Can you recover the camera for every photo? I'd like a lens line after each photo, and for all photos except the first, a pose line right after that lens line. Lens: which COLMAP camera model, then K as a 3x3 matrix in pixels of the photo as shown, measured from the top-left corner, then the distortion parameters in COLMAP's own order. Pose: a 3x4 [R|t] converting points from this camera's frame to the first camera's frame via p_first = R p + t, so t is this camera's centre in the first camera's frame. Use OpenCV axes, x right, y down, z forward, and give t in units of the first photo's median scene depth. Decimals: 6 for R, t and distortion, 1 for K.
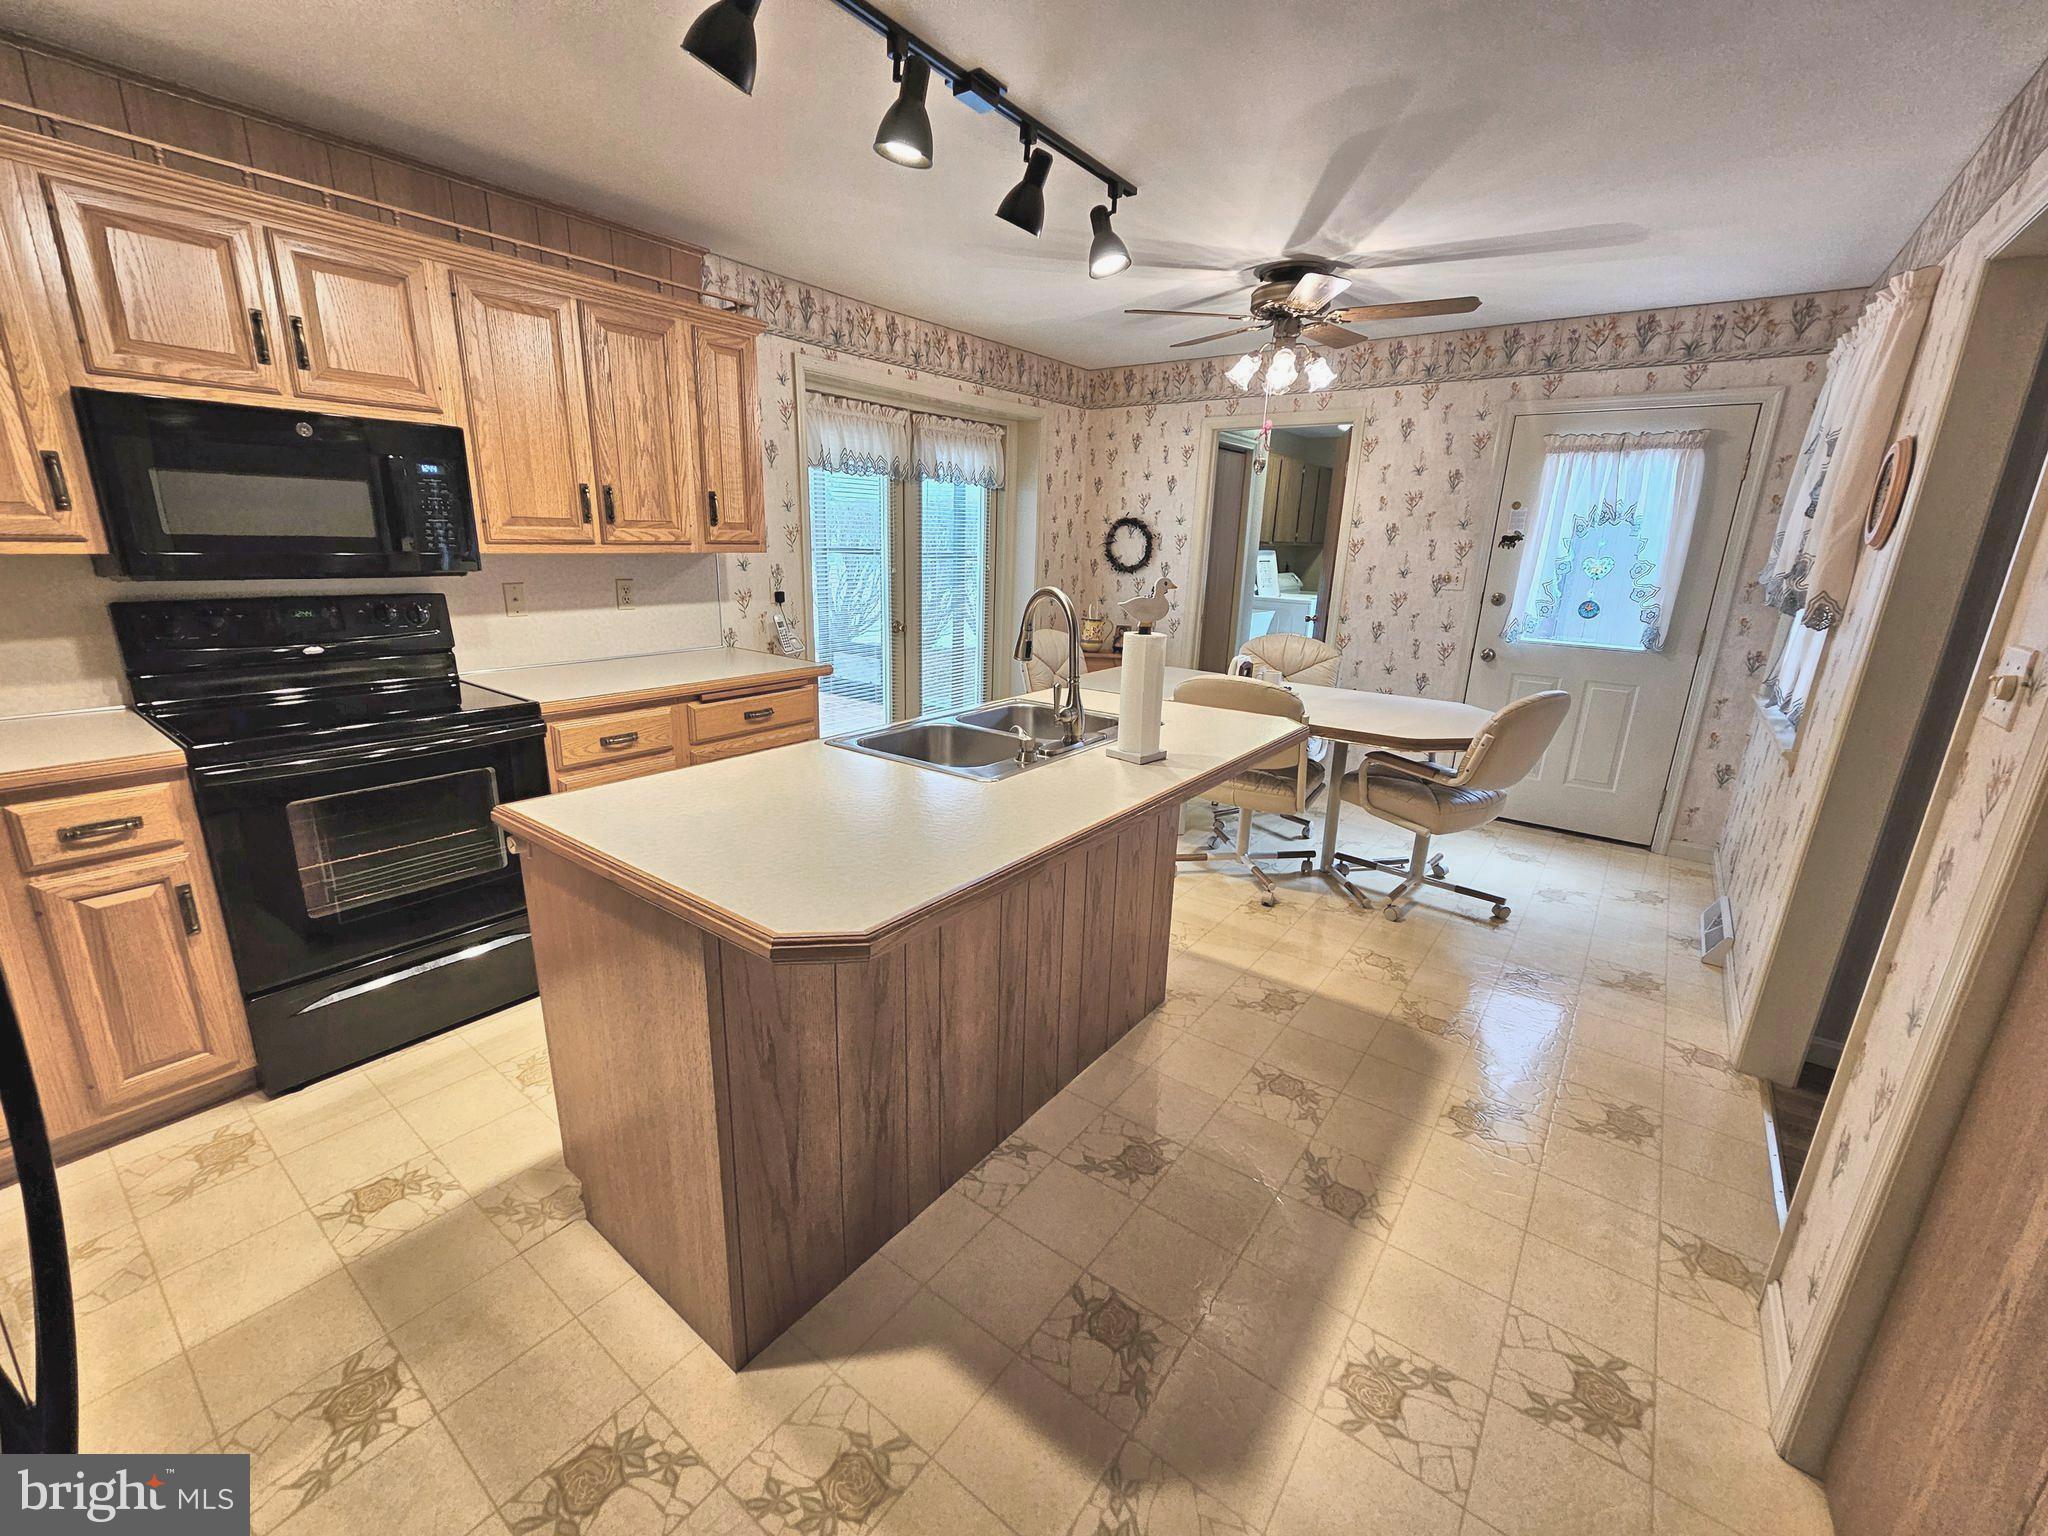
lens RADIAL K [[841.7, 0, 1004.2], [0, 841.7, 767.9], [0, 0, 1]] dist [0.000176, -0.000305]
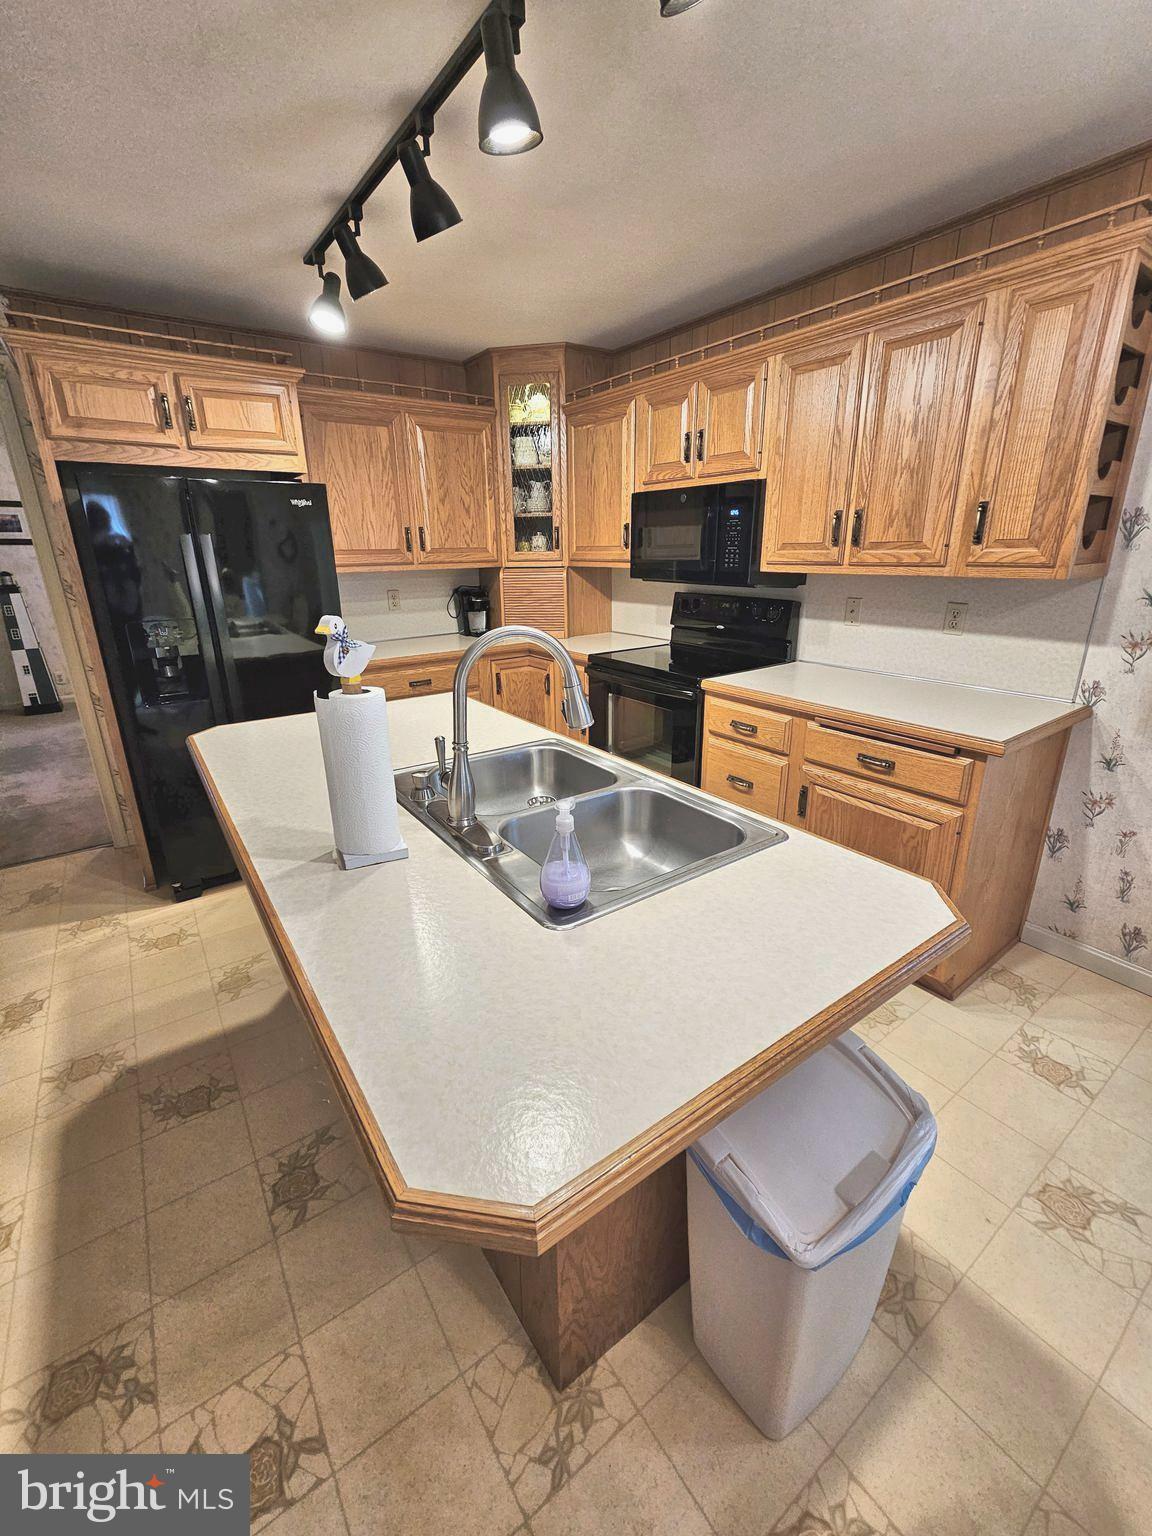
lens RADIAL K [[631.3, 0, 577.0], [0, 631.3, 753.4], [0, 0, 1]] dist [0.000176, -0.000305]
pose [[-0.288744, 0.277453, -0.916323, 0.438727], [-0.251271, 0.901577, 0.352166, -0.247818], [0.923845, 0.331931, -0.190609, 0.918944]]
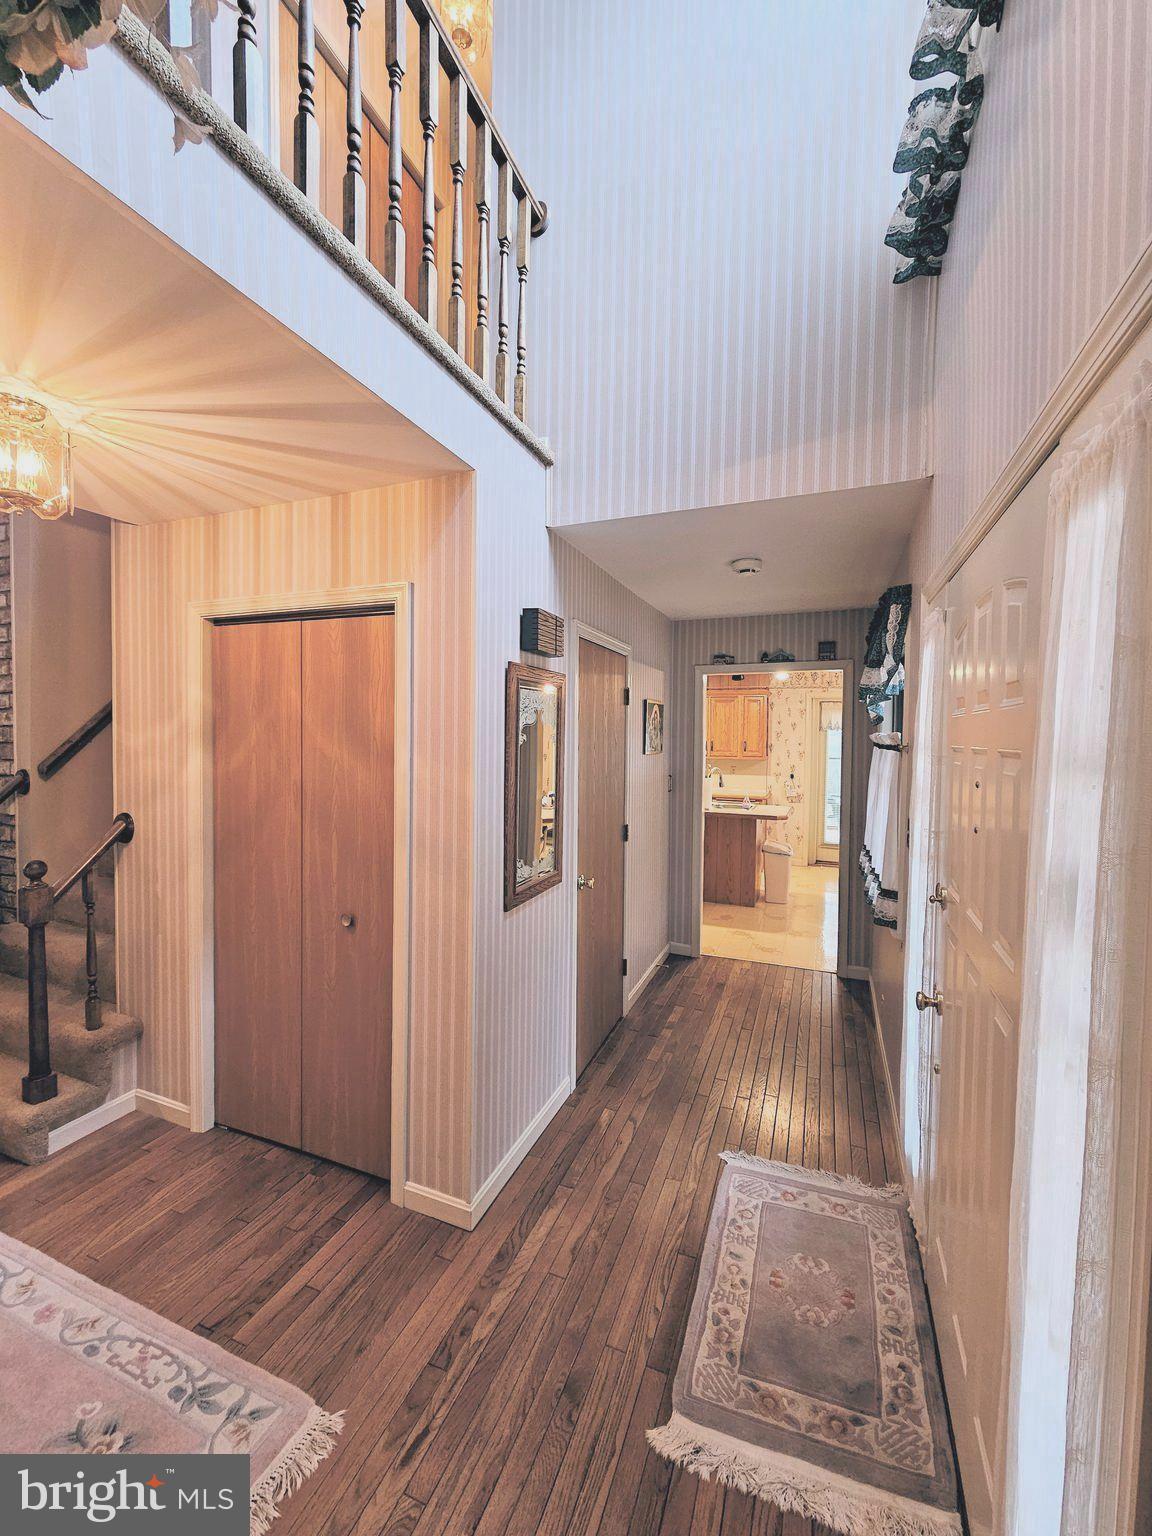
lens RADIAL K [[631.3, 0, 577.0], [0, 631.3, 753.4], [0, 0, 1]] dist [0.000176, -0.000305]
pose [[0.281151, 0.008681, -0.959624, 2.057204], [-0.264777, 0.961847, -0.068873, 0.072629], [0.922414, 0.273450, 0.272723, -0.312046]]
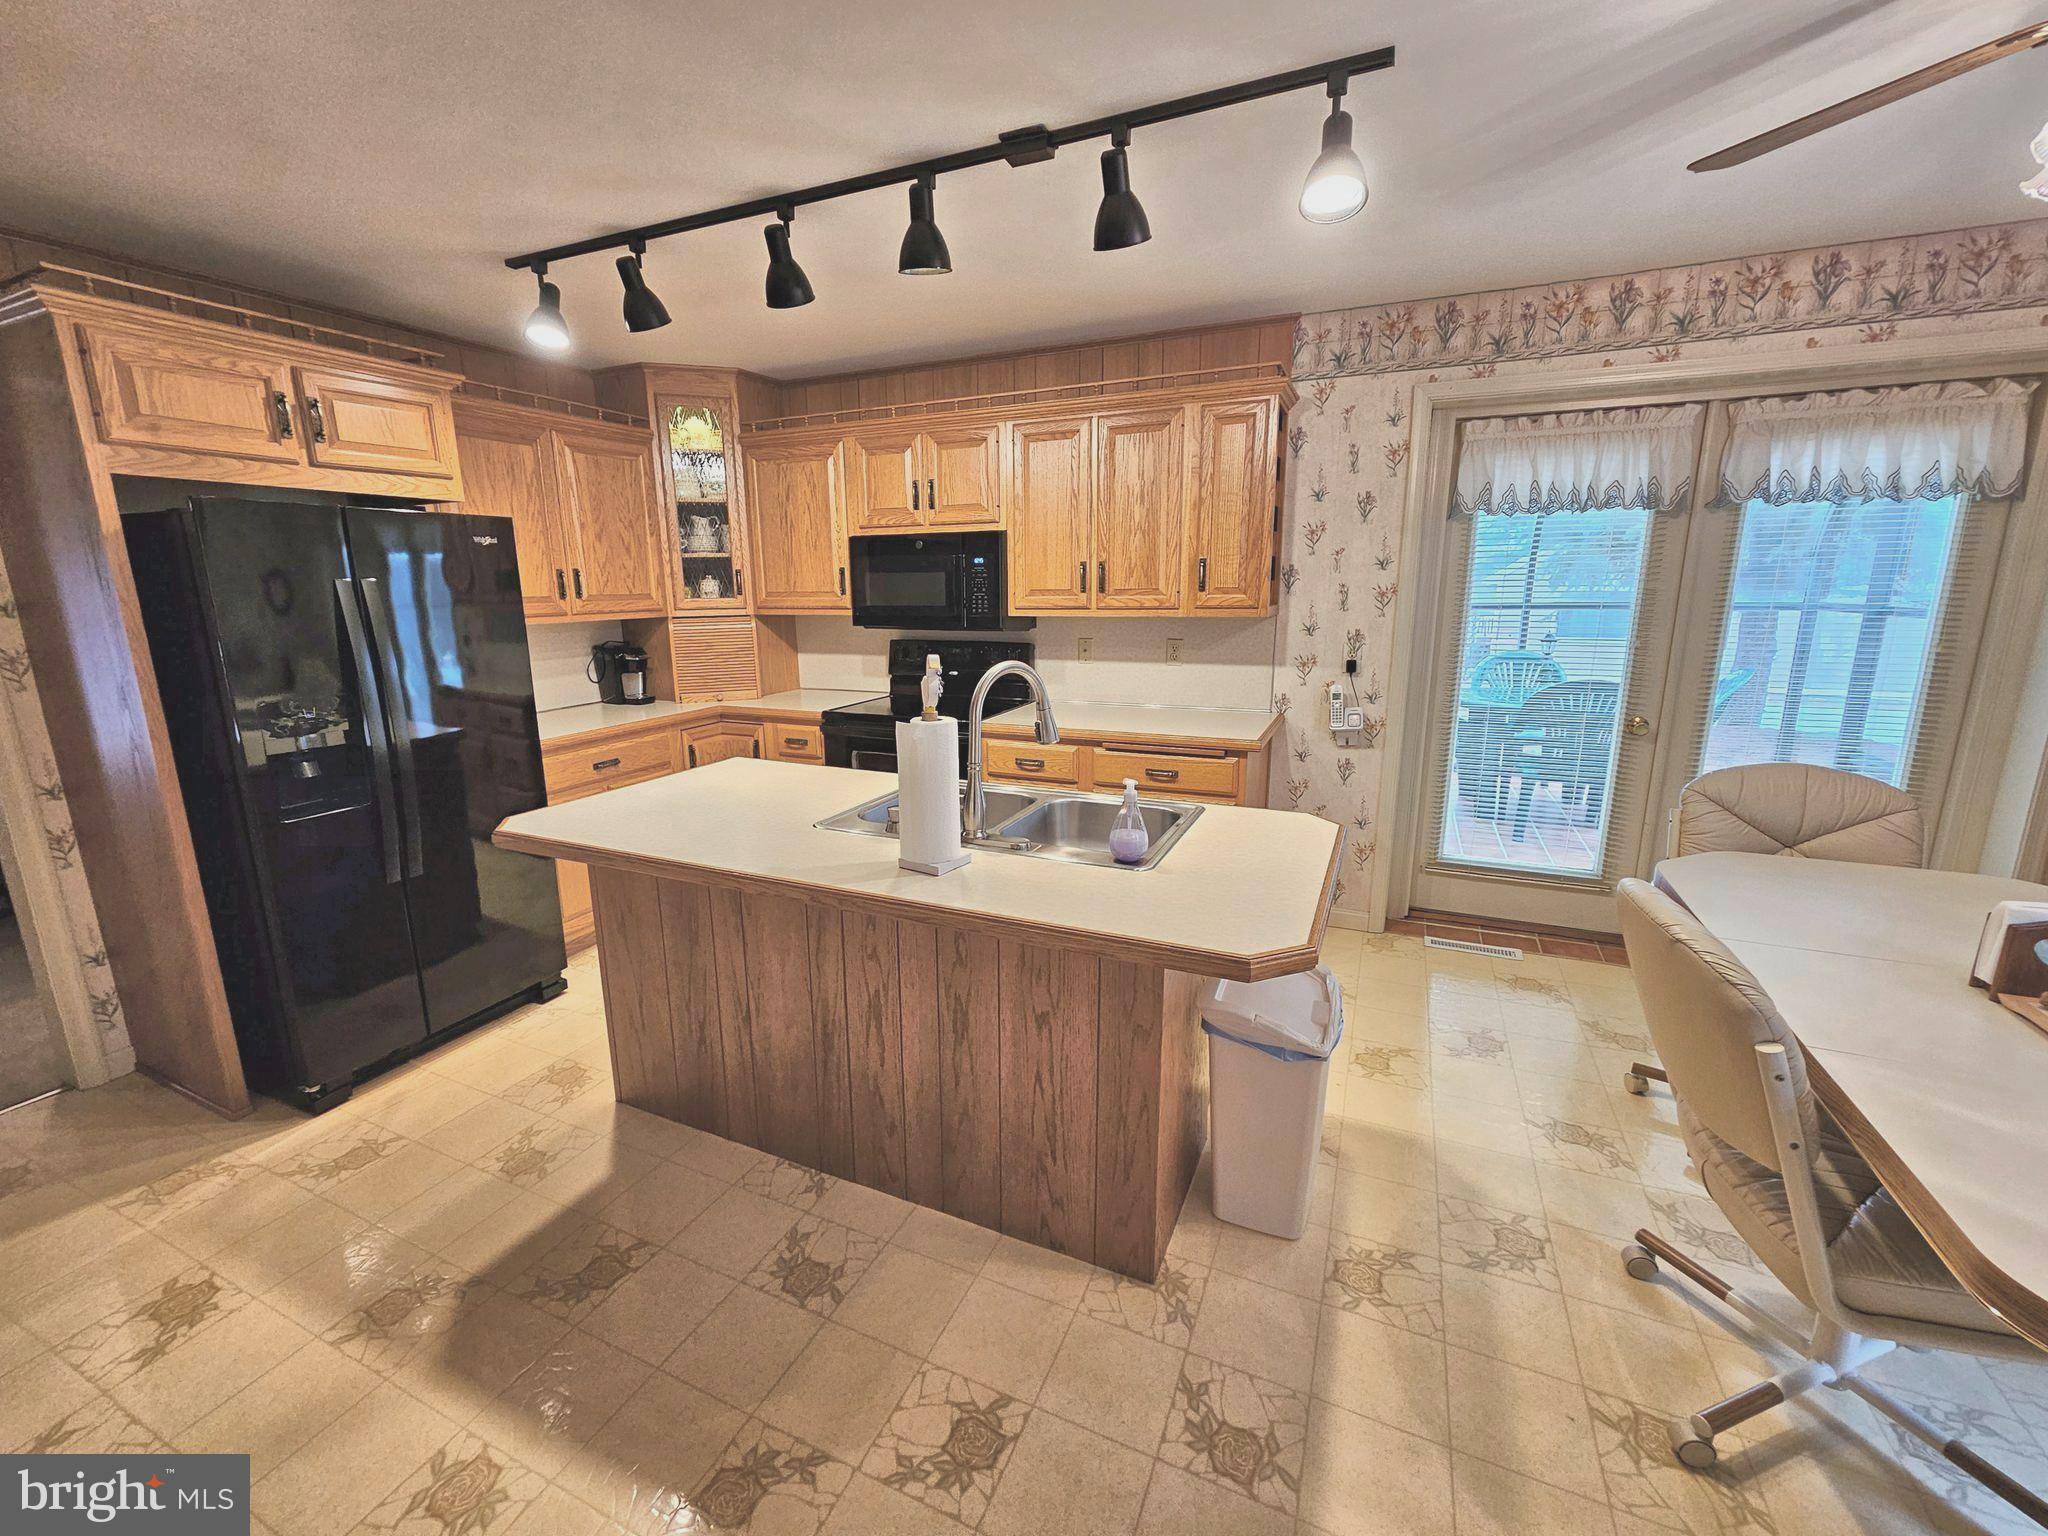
lens RADIAL K [[841.7, 0, 1004.2], [0, 841.7, 767.9], [0, 0, 1]] dist [0.000176, -0.000305]
pose [[0.221939, 0.183337, -0.957669, 0.704677], [-0.244011, 0.961355, 0.127493, -0.168961], [0.944035, 0.205387, 0.258098, 0.611751]]
